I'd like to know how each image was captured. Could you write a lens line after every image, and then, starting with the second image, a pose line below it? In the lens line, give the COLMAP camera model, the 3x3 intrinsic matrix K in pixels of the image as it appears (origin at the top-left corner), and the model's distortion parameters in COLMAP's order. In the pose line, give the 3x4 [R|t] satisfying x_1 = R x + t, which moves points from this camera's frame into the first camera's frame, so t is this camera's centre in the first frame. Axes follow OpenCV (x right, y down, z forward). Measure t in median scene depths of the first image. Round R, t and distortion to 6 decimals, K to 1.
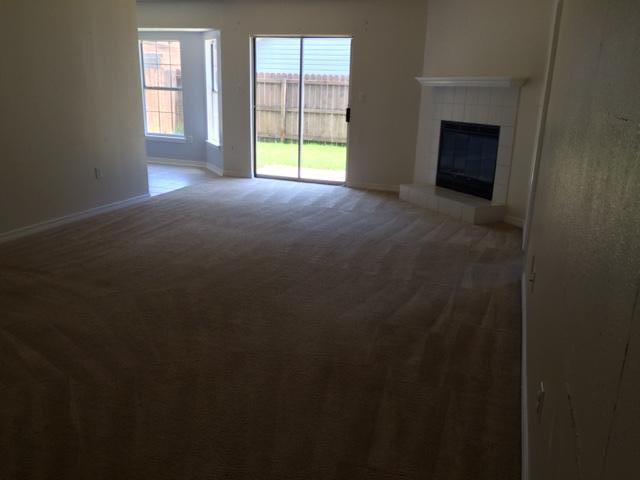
lens RADIAL K [[550.1, 0, 320.1], [0, 550.1, 240.3], [0, 0, 1]] dist [0.055633, -0.011731]
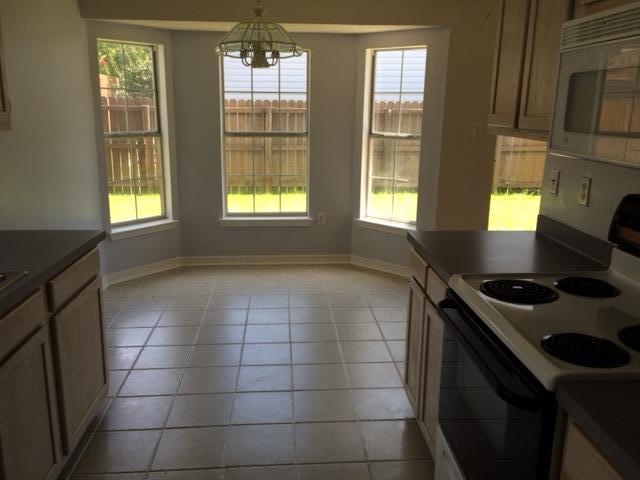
lens RADIAL K [[550.1, 0, 320.0], [0, 550.1, 238.7], [0, 0, 1]] dist [0.055633, -0.011731]
pose [[0.896340, -0.119472, 0.426968, -0.335769], [0.133473, 0.991048, -0.002892, -0.110799], [-0.422800, 0.059581, 0.904262, 0.329485]]
